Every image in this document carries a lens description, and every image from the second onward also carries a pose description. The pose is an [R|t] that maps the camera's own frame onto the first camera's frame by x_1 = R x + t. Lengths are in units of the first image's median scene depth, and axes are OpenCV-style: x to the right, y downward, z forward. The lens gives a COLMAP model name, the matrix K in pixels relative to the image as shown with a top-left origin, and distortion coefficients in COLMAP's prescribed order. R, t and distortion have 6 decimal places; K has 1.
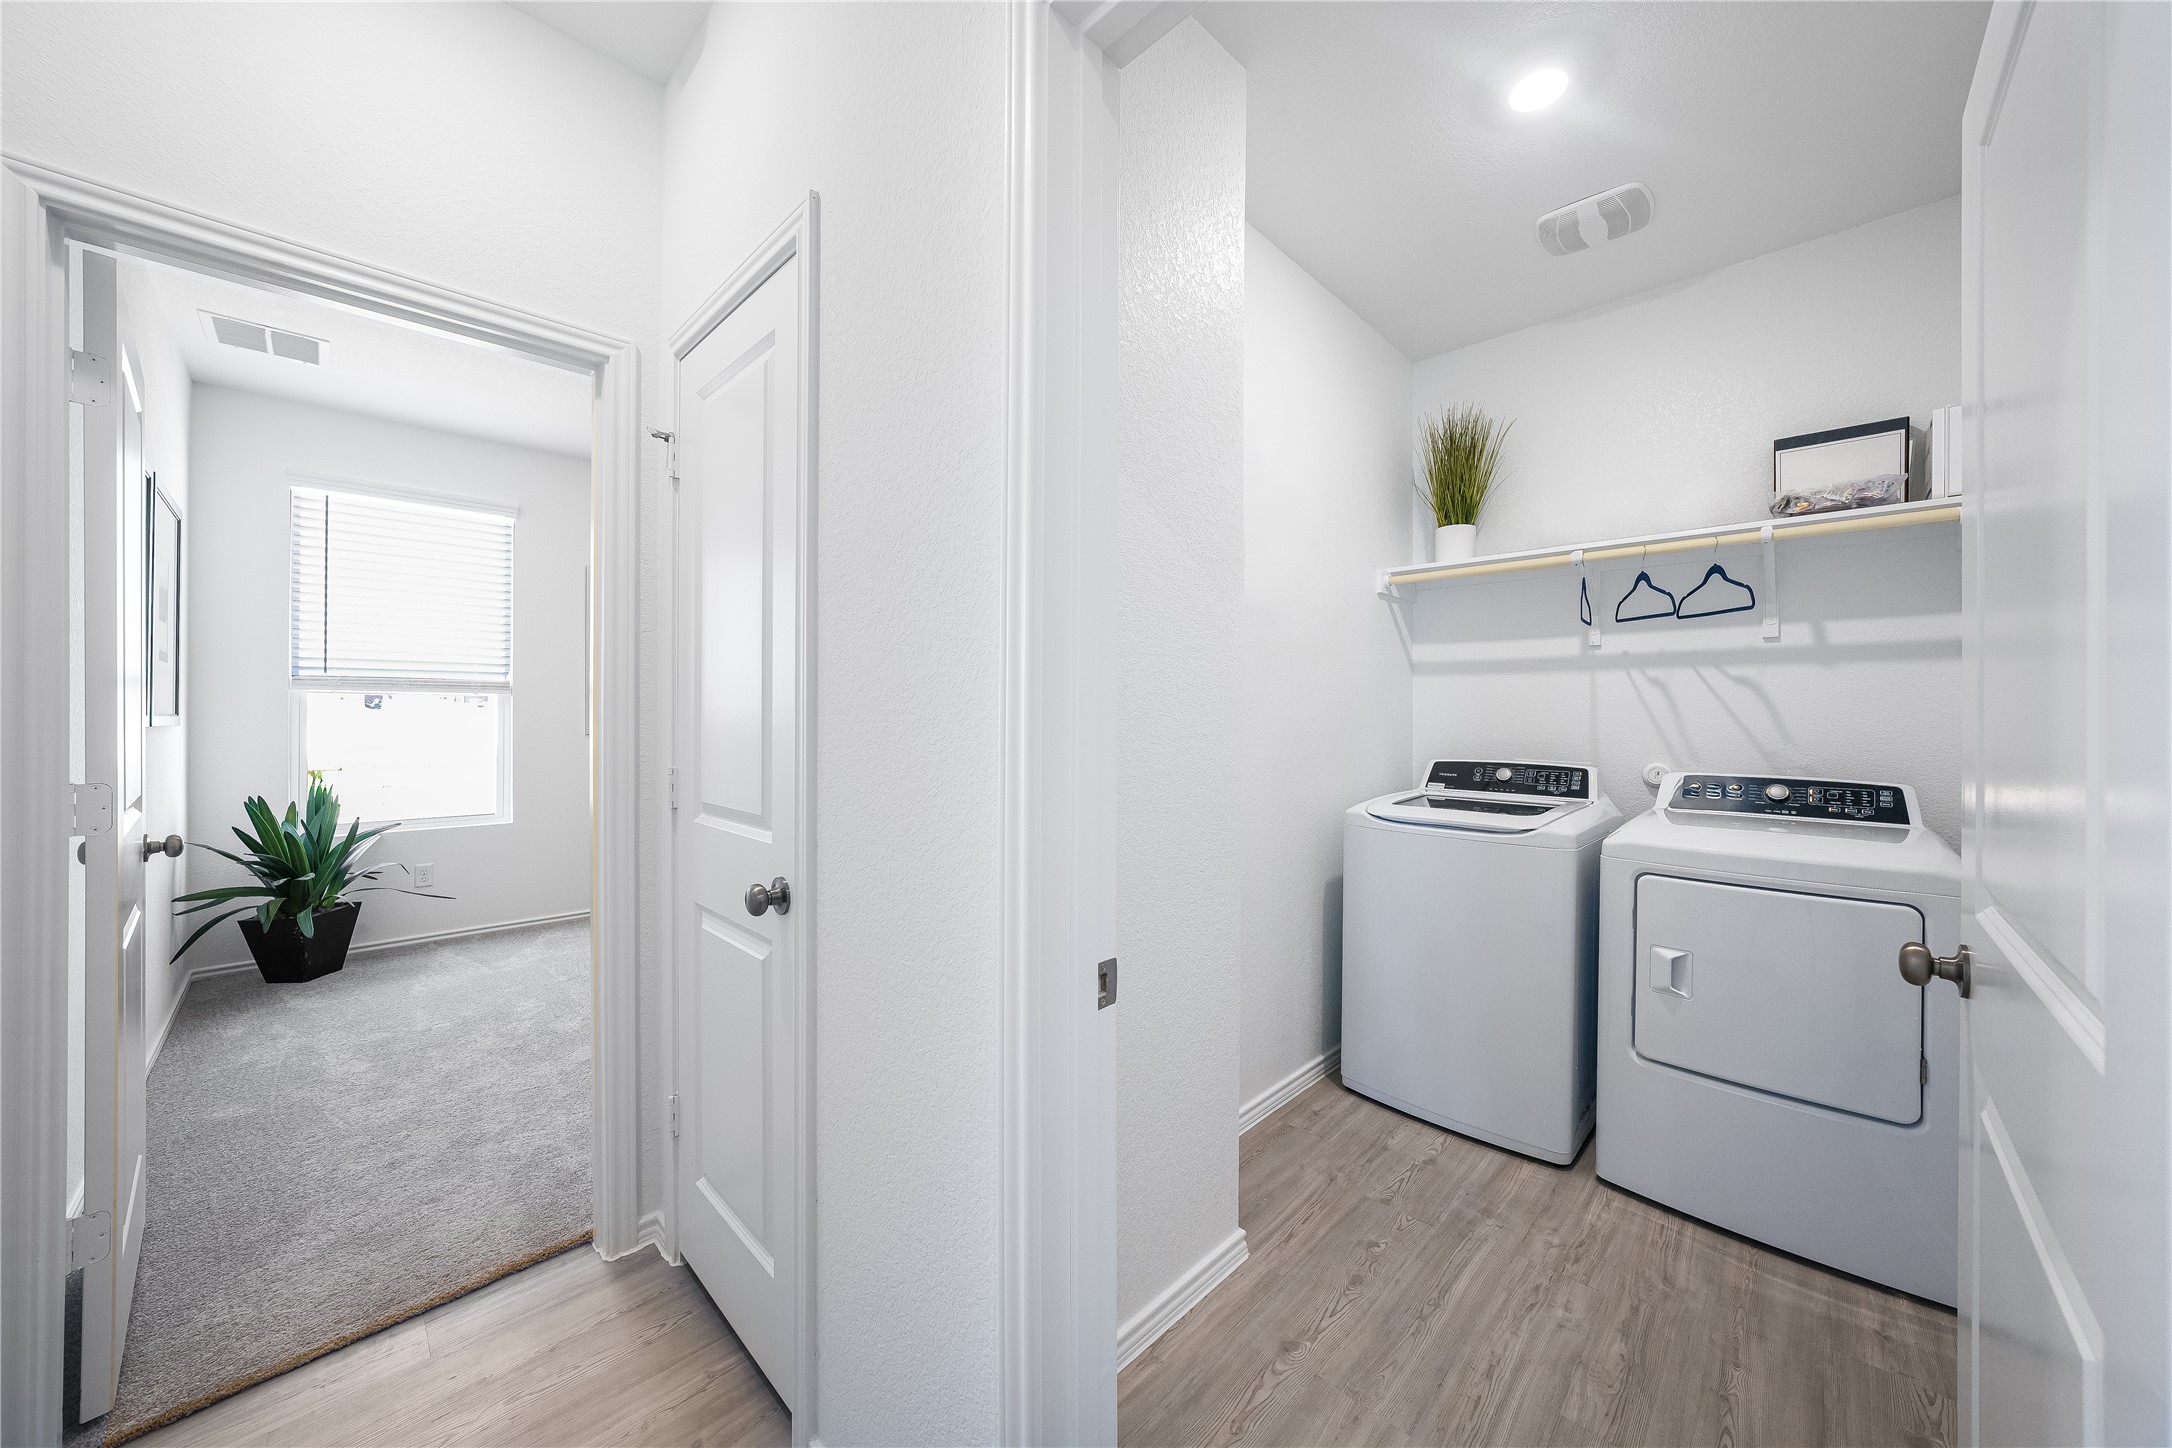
lens RADIAL K [[753.3, 0, 1091.4], [0, 753.3, 718.7], [0, 0, 1]] dist [-0.000108, -0.000040]
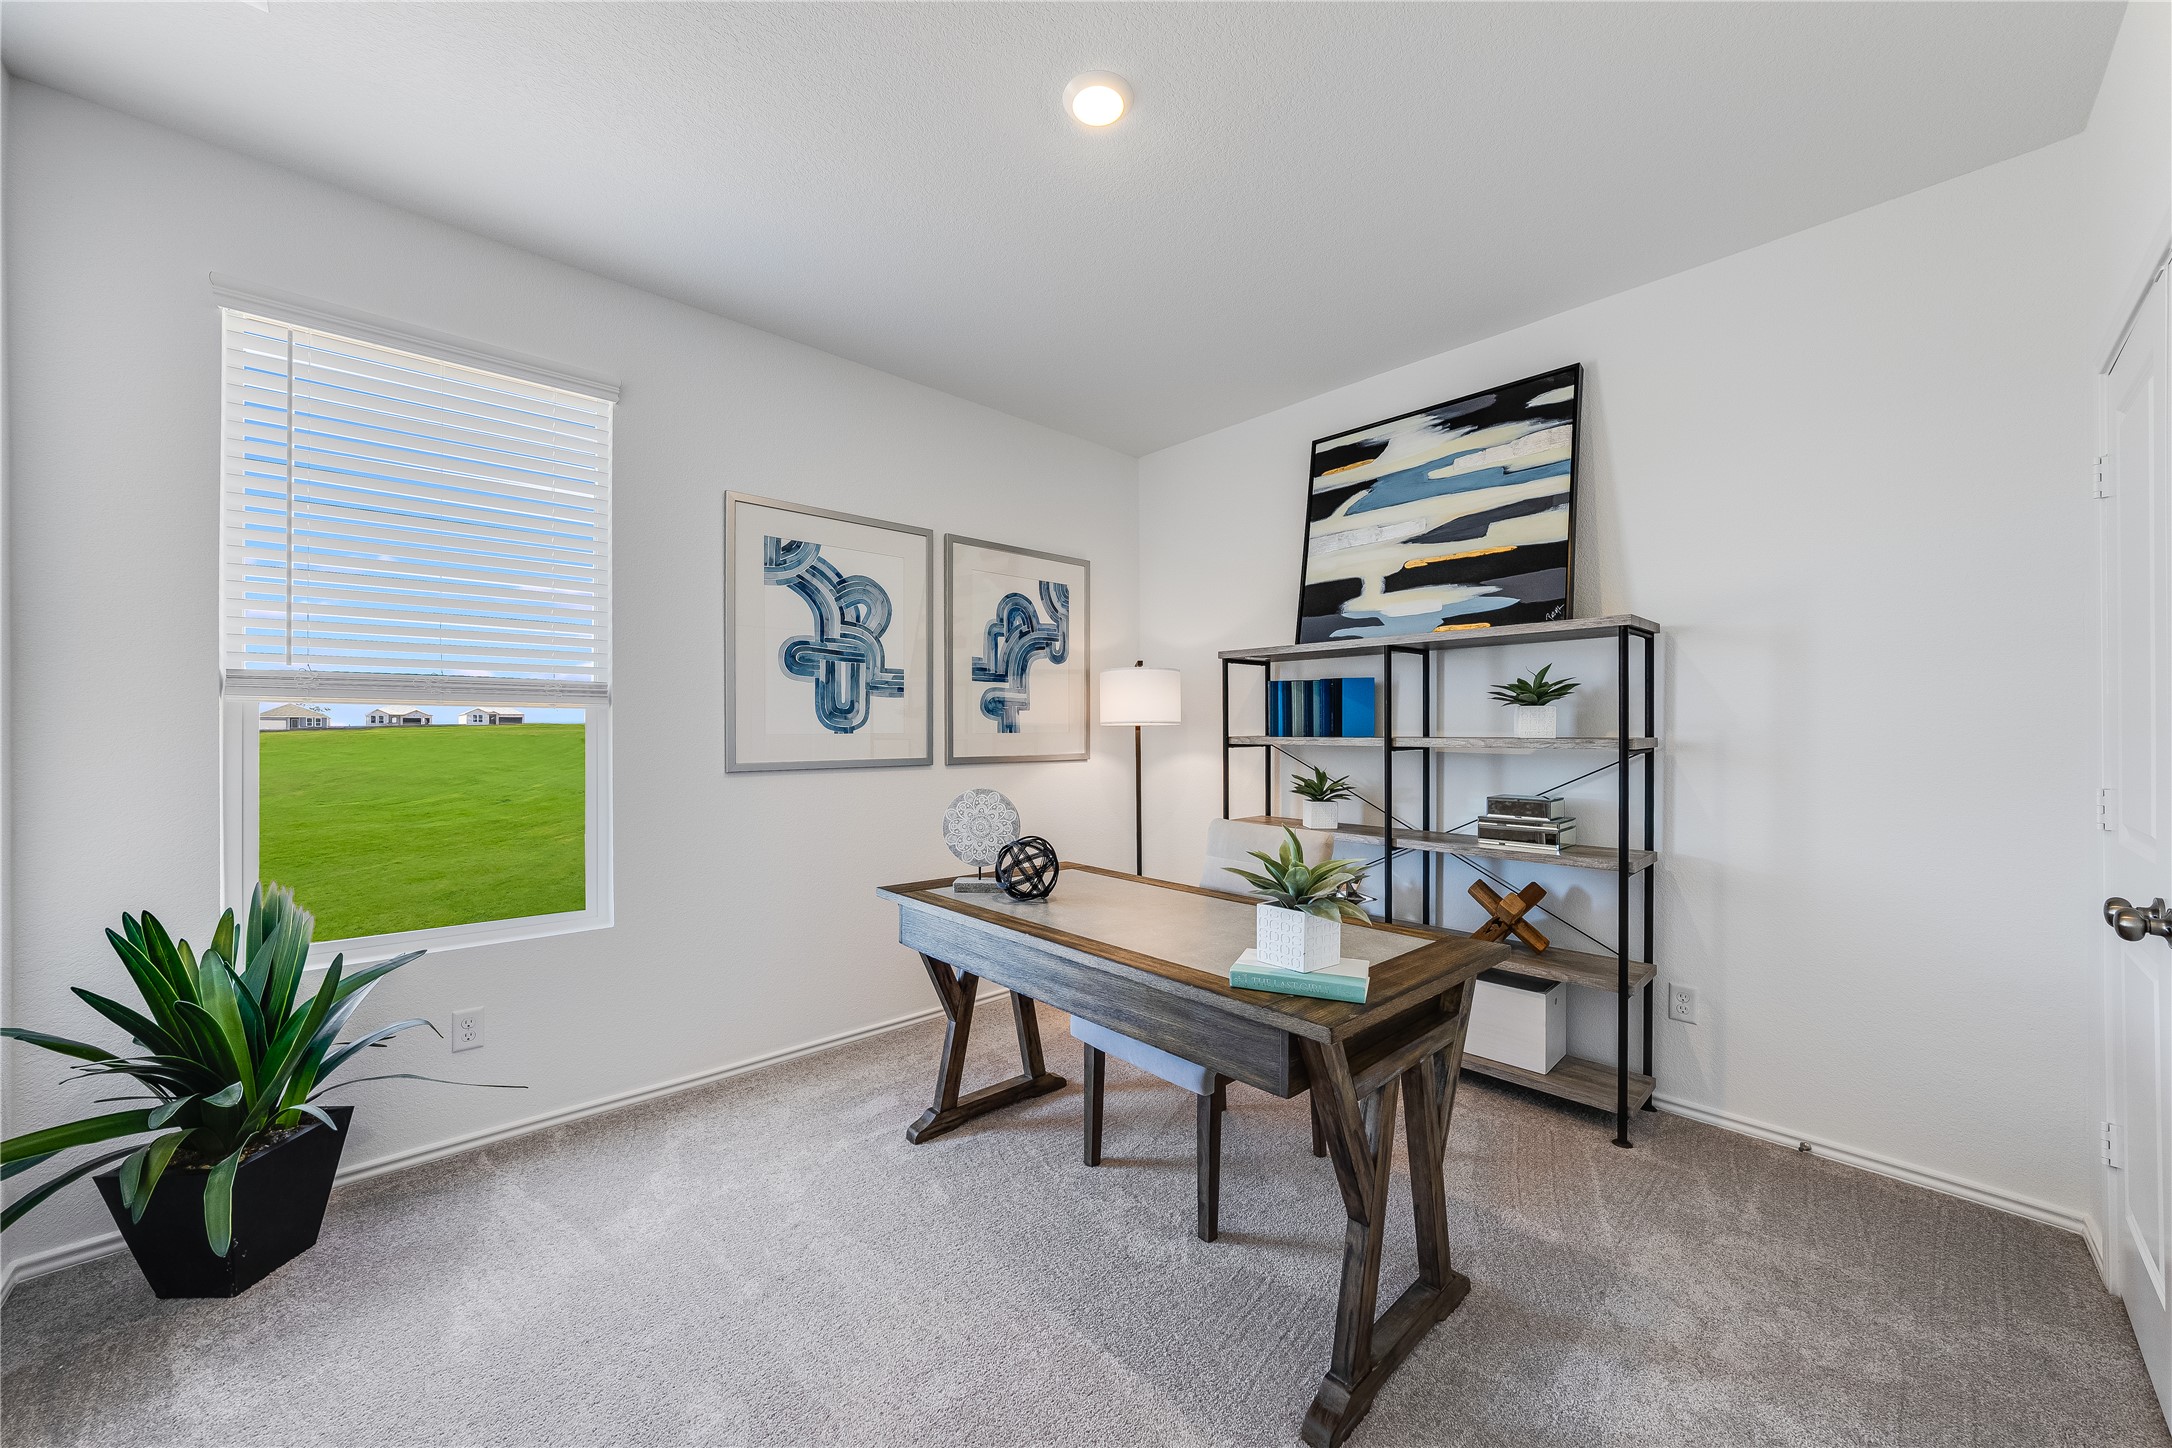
lens RADIAL K [[784.5, 0, 1081.9], [0, 784.5, 730.0], [0, 0, 1]] dist [0.009131, 0.000224]
pose [[0.998246, -0.013790, -0.057578, -0.448435], [0.013273, 0.999868, -0.009344, -0.002380], [0.057699, 0.008563, 0.998297, 0.497873]]
